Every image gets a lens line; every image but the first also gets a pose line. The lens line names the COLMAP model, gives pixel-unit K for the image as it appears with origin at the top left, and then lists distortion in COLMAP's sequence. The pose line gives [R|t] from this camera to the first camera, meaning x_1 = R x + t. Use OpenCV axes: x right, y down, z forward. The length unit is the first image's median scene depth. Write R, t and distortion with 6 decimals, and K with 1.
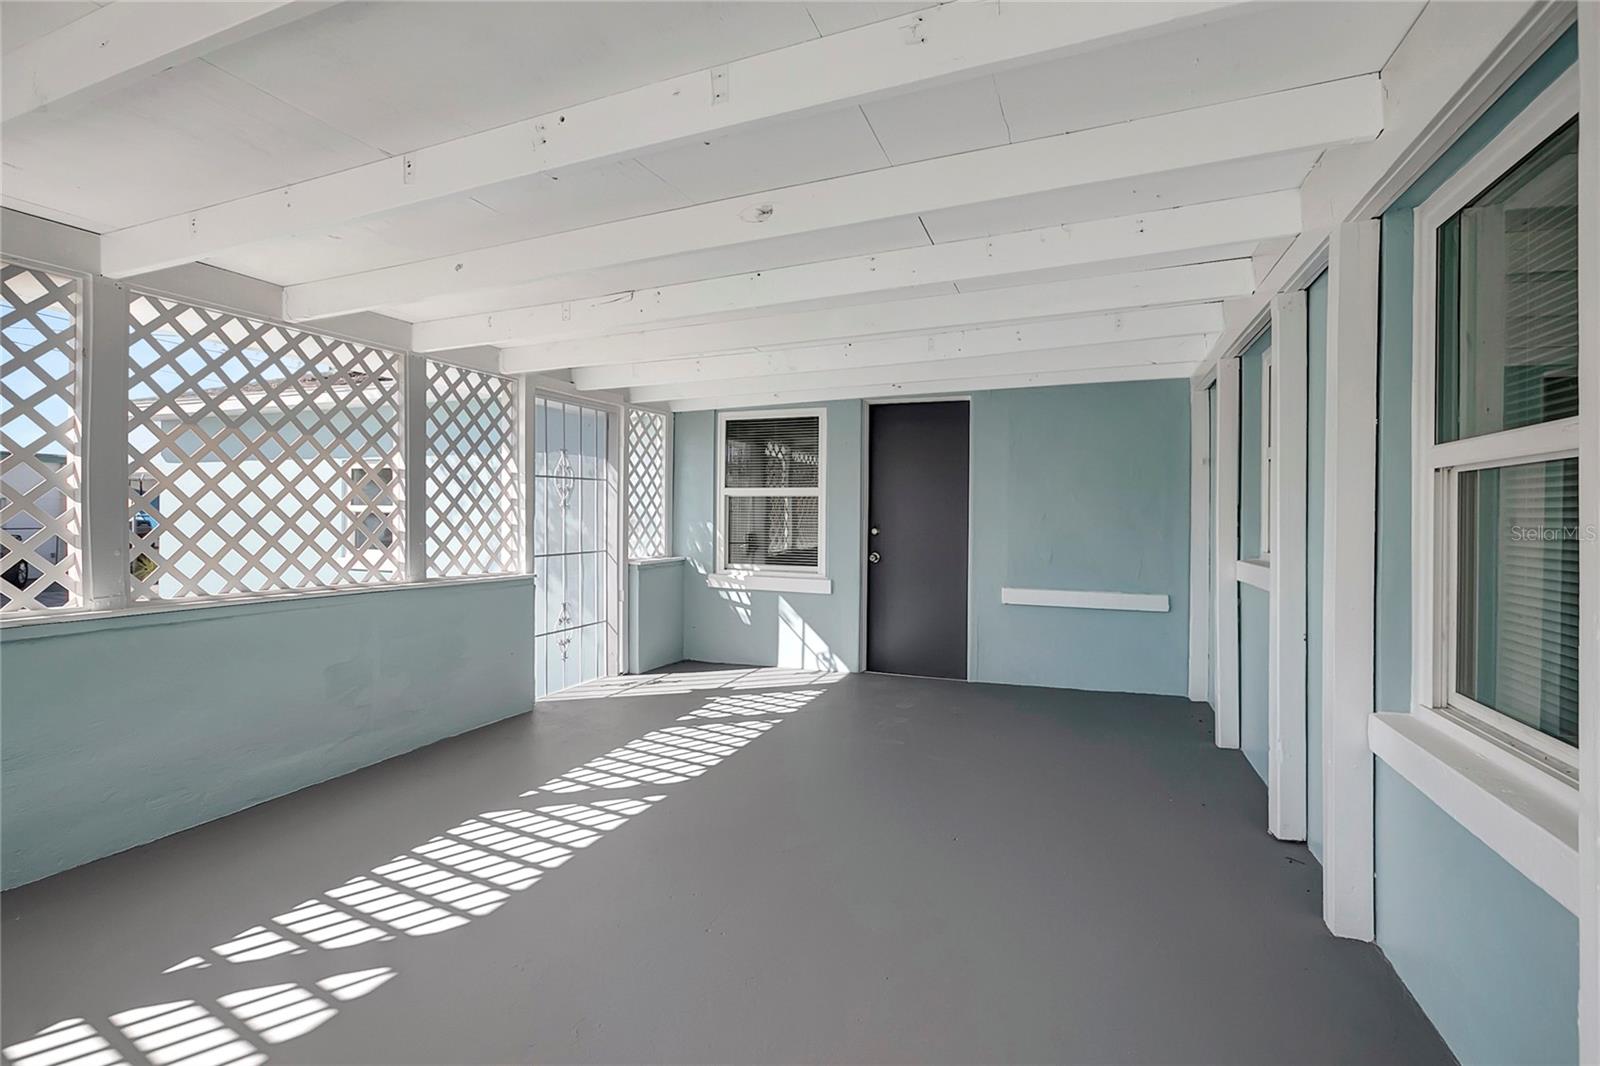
lens RADIAL K [[728.4, 0, 796.1], [0, 728.4, 514.5], [0, 0, 1]] dist [-0.025715, 0.014854]
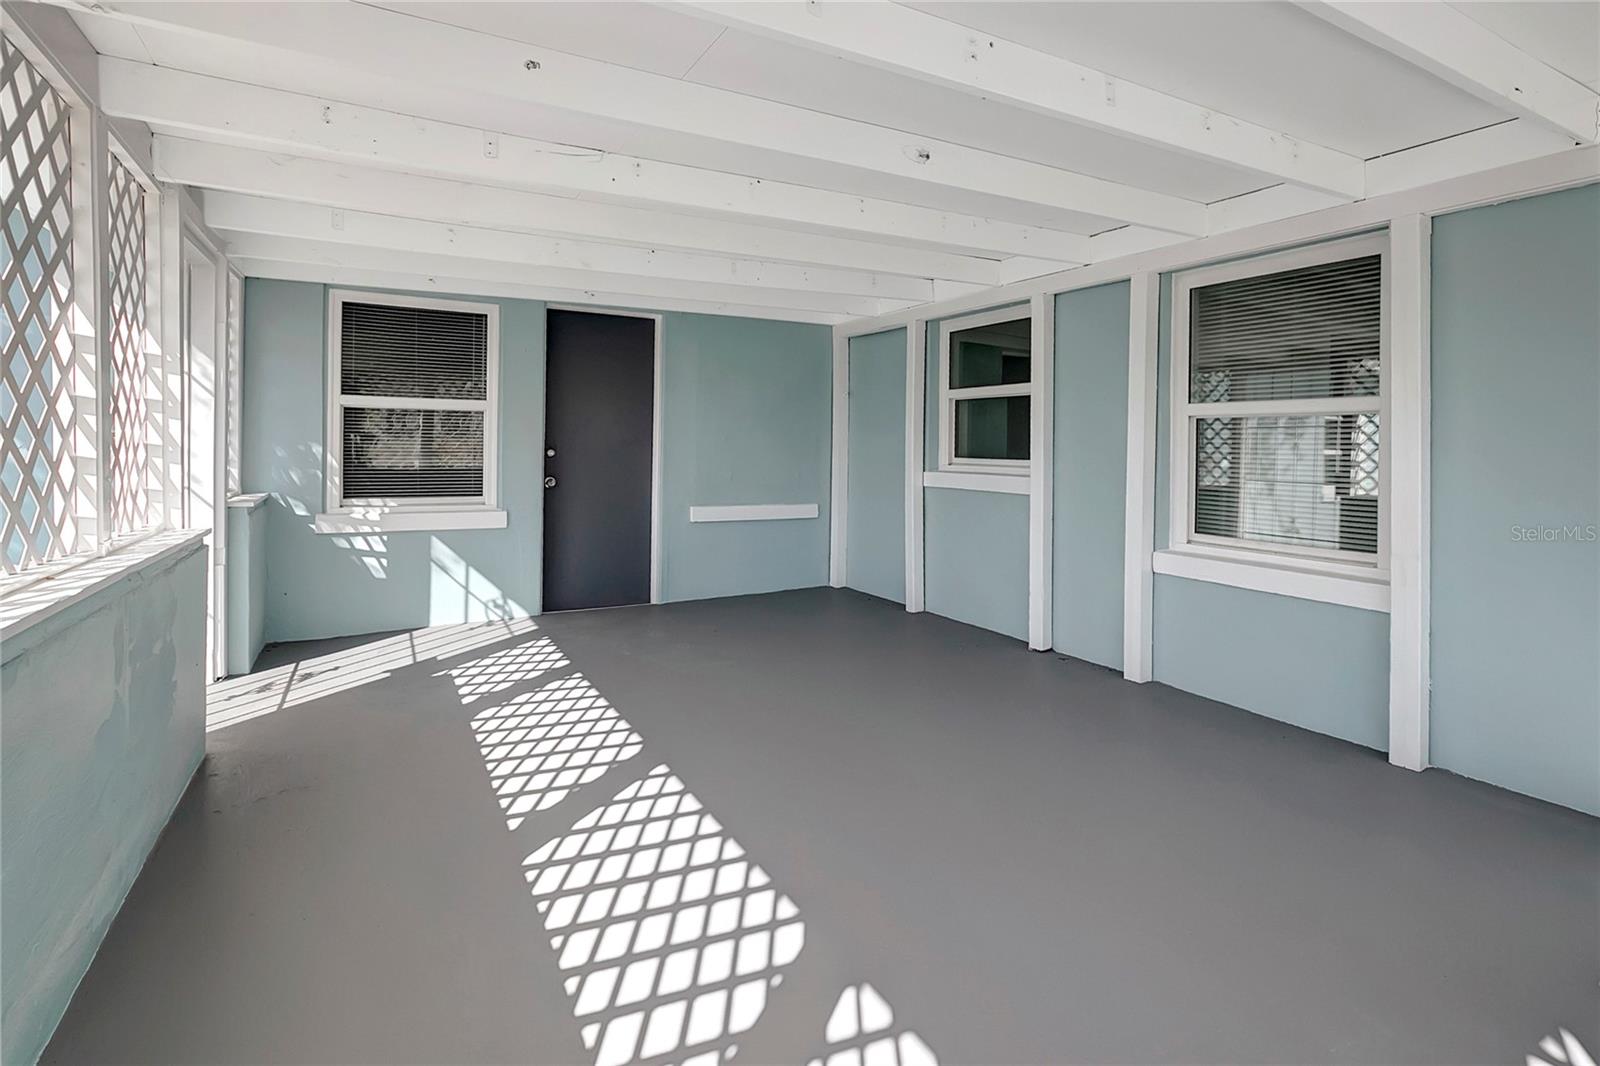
lens RADIAL K [[780.5, 0, 803.5], [0, 780.5, 443.9], [0, 0, 1]] dist [-0.020790, 0.000537]
pose [[0.624210, 0.000976, 0.781256, -0.436098], [-0.010475, 0.999920, 0.007120, 0.002206], [-0.781186, -0.012628, 0.624170, 0.170117]]
